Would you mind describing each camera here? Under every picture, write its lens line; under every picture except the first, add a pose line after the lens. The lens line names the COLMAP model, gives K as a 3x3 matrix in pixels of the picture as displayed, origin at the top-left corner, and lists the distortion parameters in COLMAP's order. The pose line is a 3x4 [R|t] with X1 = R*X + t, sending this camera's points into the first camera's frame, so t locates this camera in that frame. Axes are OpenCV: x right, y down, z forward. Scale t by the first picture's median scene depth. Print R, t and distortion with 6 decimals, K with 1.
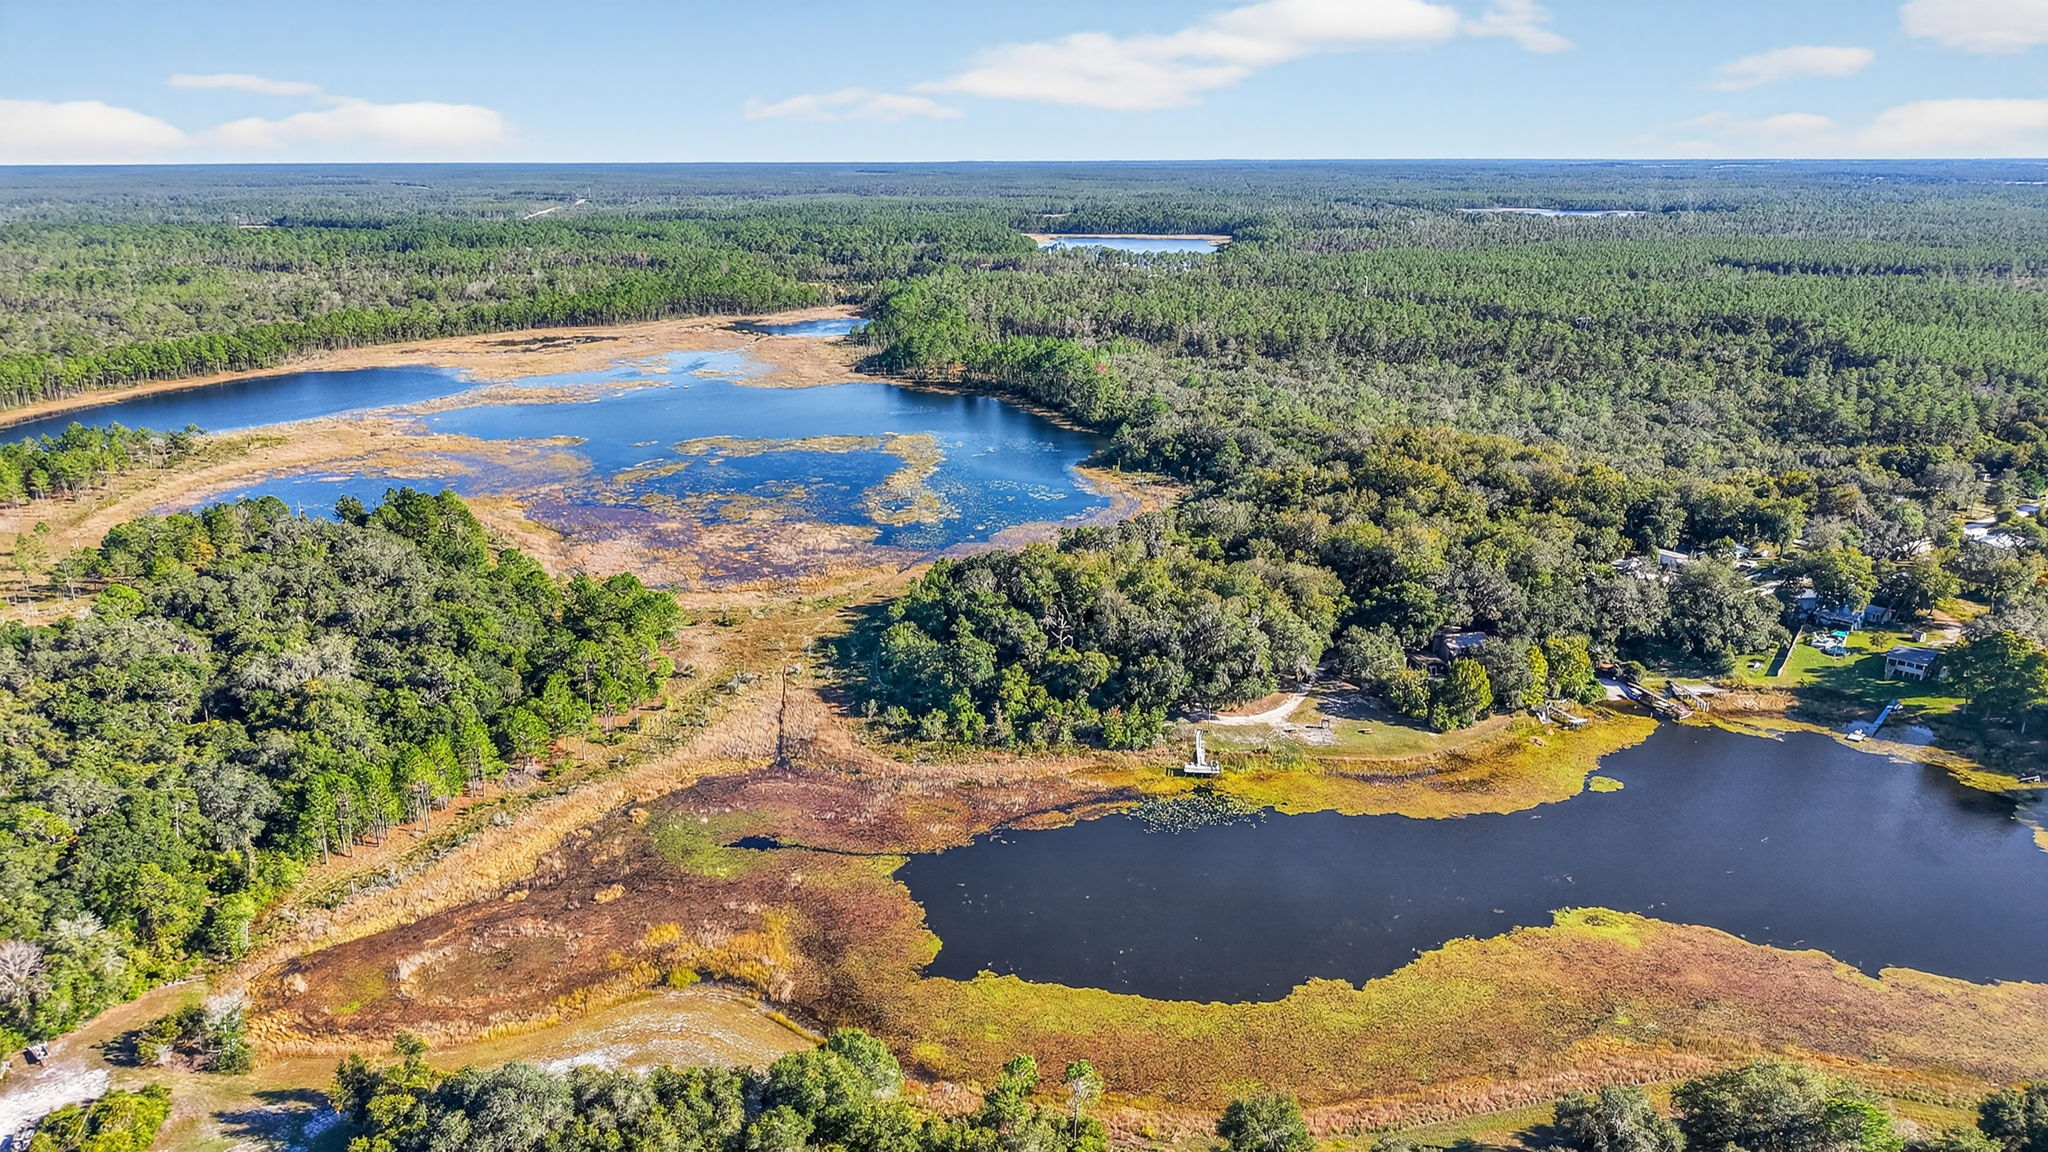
lens RADIAL K [[1333.7, 0, 1024.0], [0, 1333.7, 576.0], [0, 0, 1]] dist [-0.003475, -0.004609]
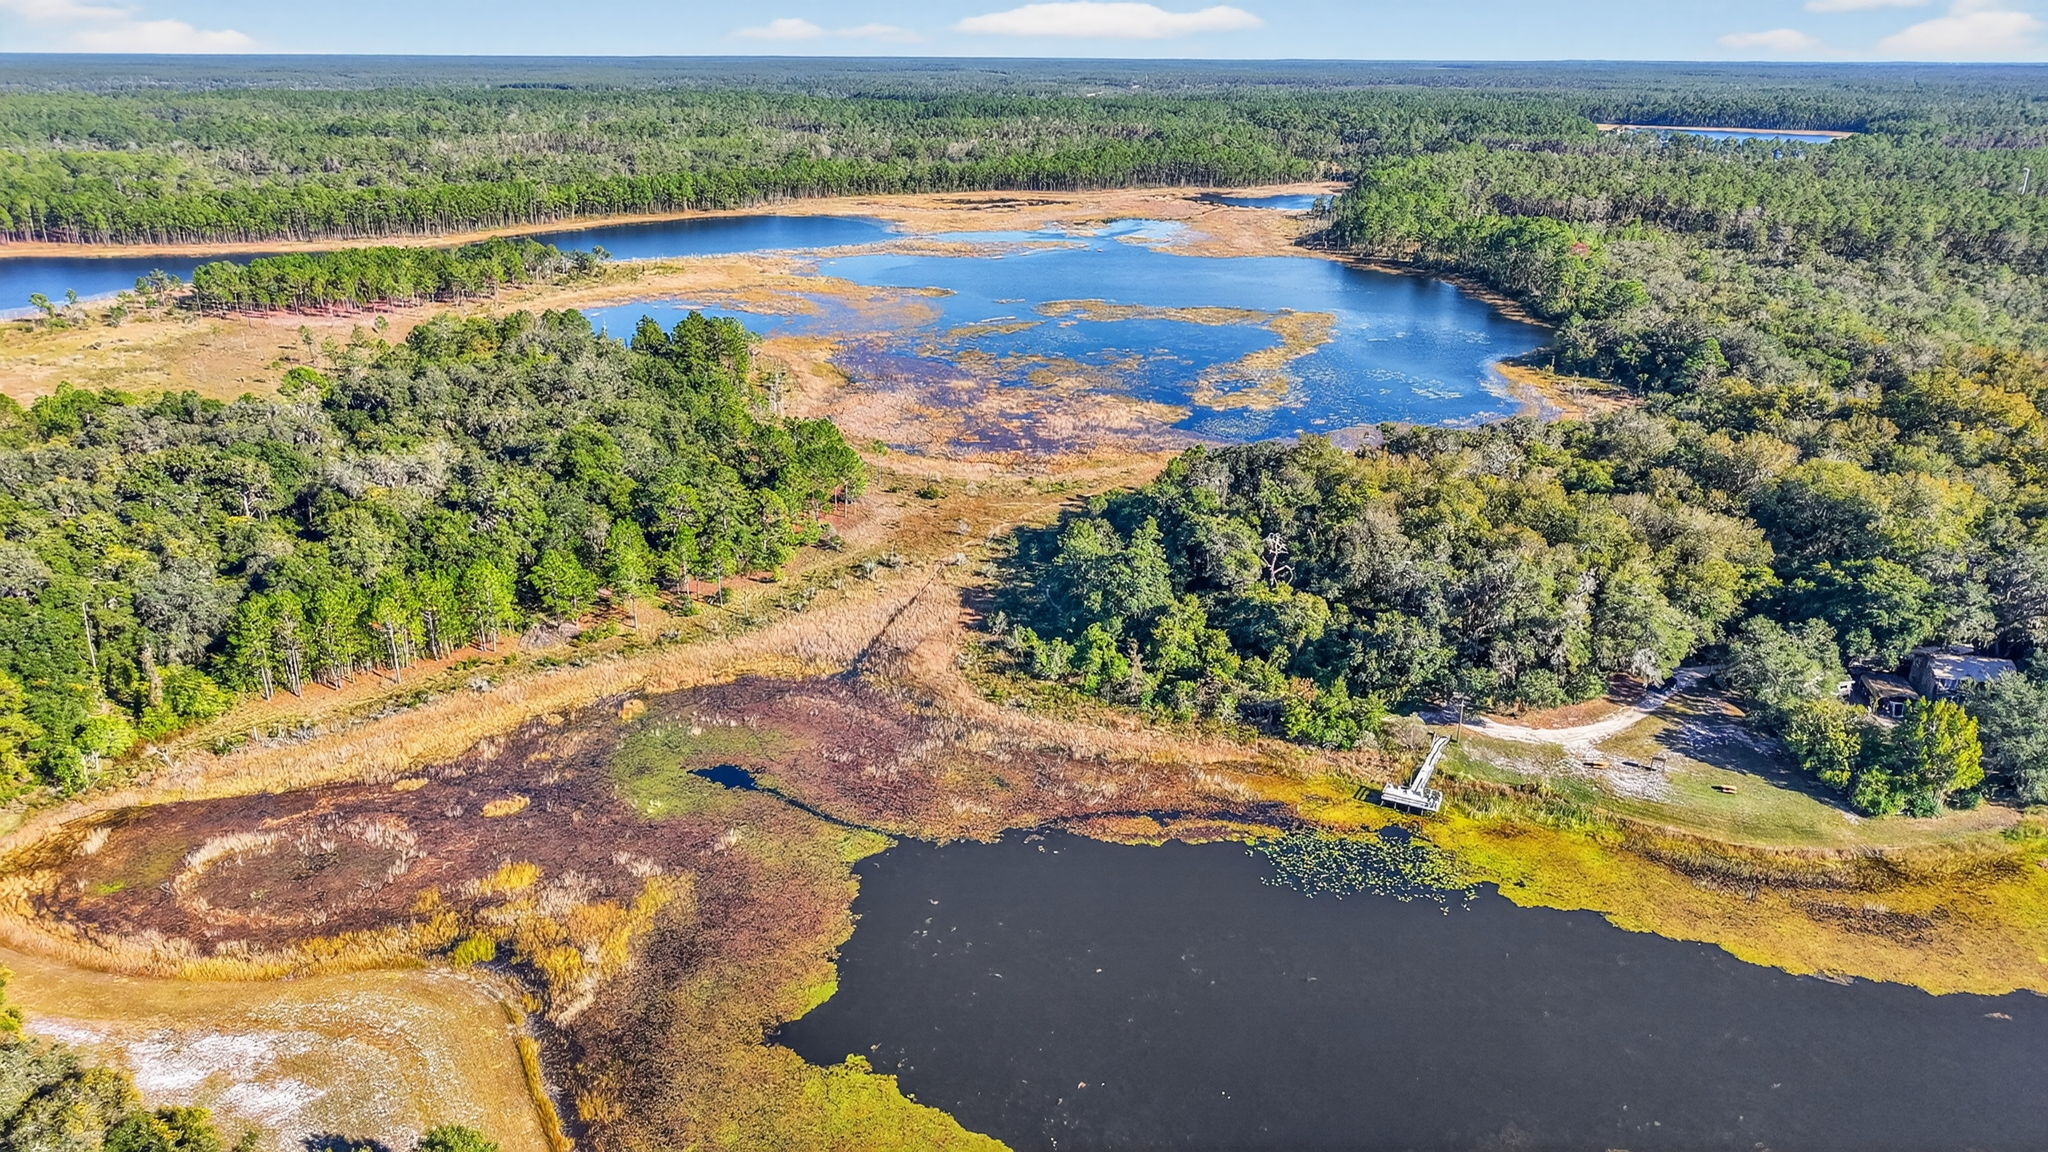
lens RADIAL K [[1329.2, 0, 1024.0], [0, 1329.2, 576.0], [0, 0, 1]] dist [0.025417, -0.043936]
pose [[0.919400, 0.145791, -0.365306, 0.170427], [-0.119331, 0.988383, 0.094126, 0.001368], [0.374785, -0.042947, 0.926117, 0.319772]]
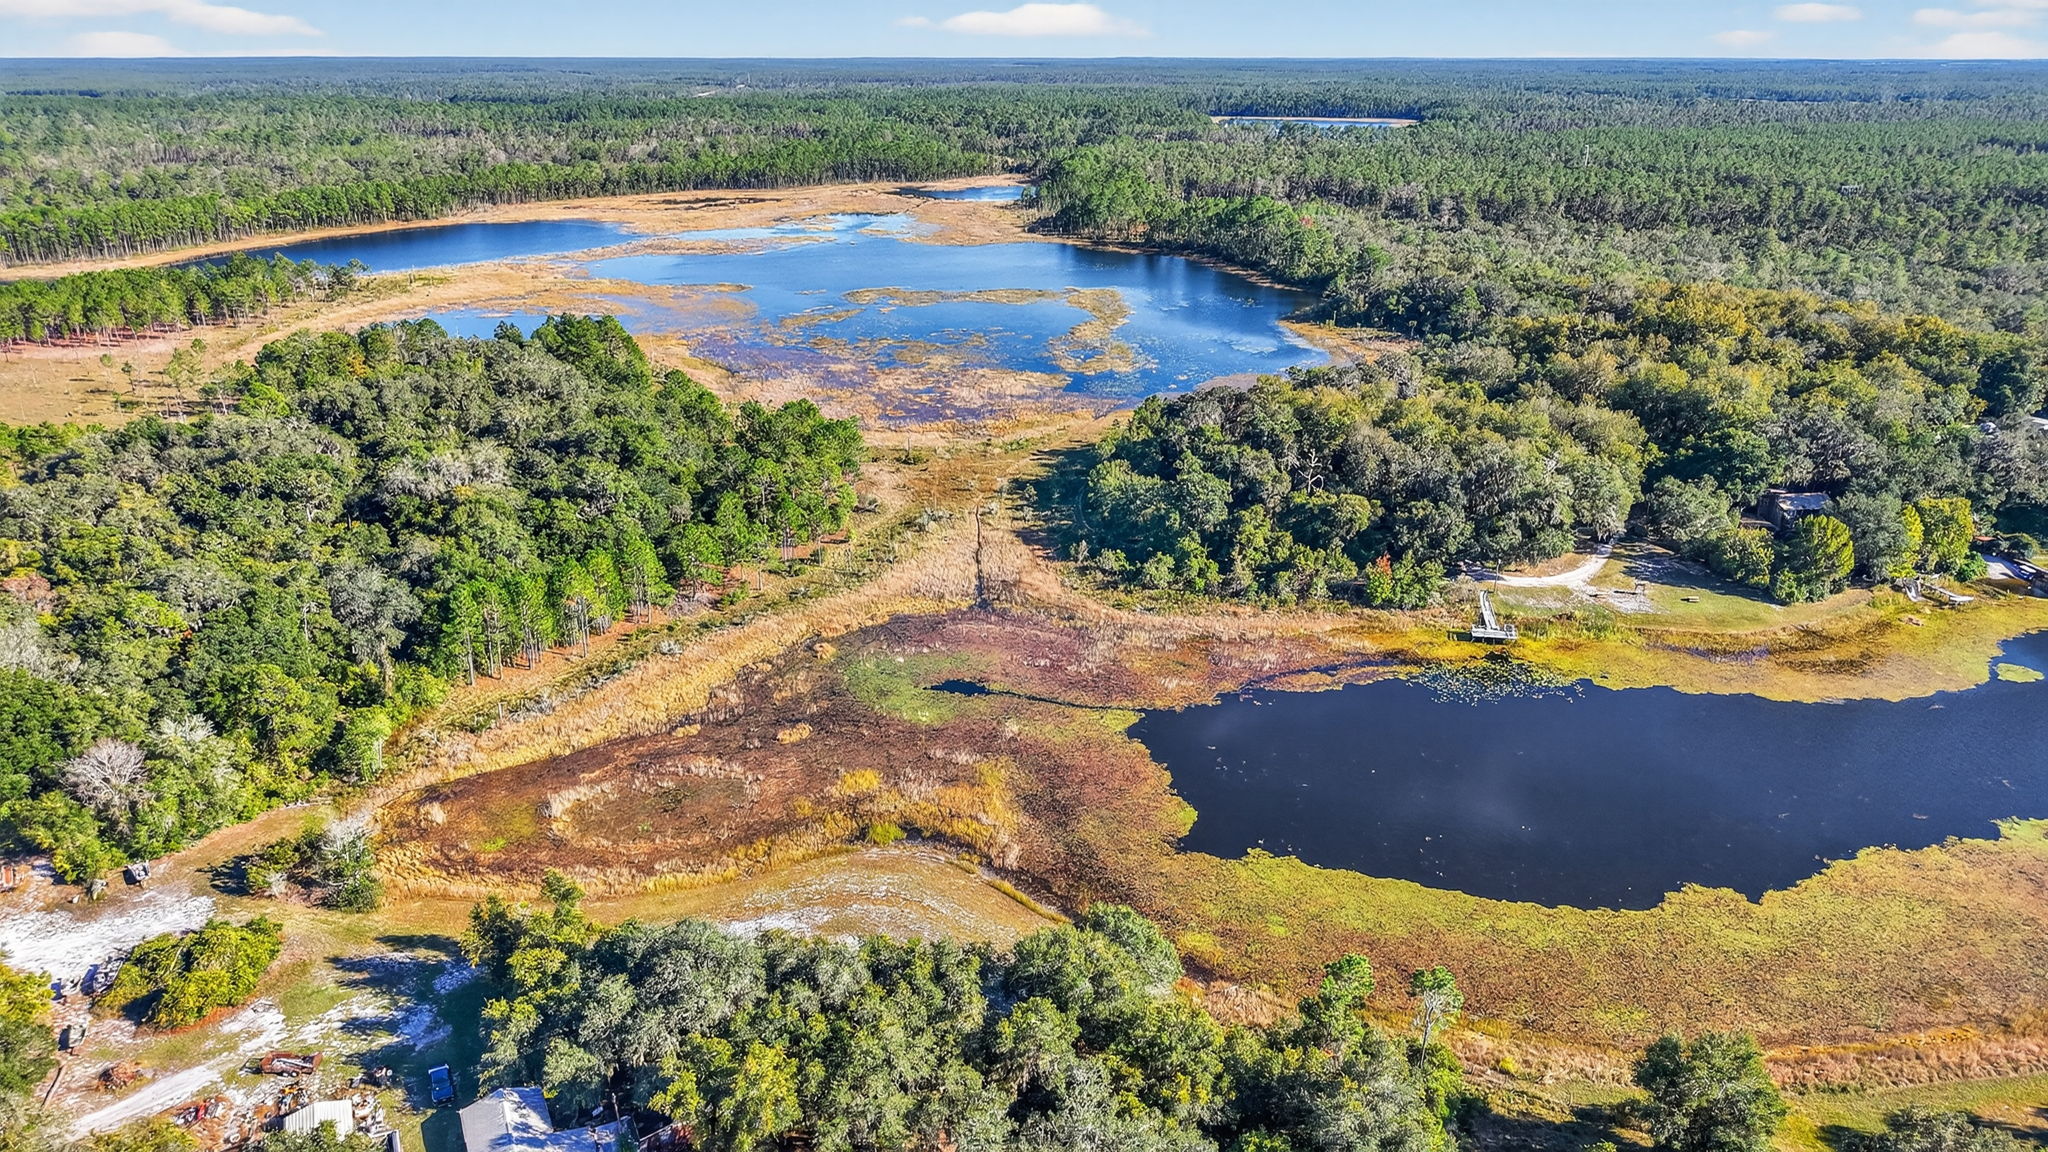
lens RADIAL K [[1344.1, 0, 1024.0], [0, 1344.1, 576.0], [0, 0, 1]] dist [-0.000712, -0.005120]
pose [[0.993641, 0.040135, -0.105196, -0.063192], [-0.032702, 0.996908, 0.071453, 0.057166], [0.107738, -0.067559, 0.991881, 0.141935]]
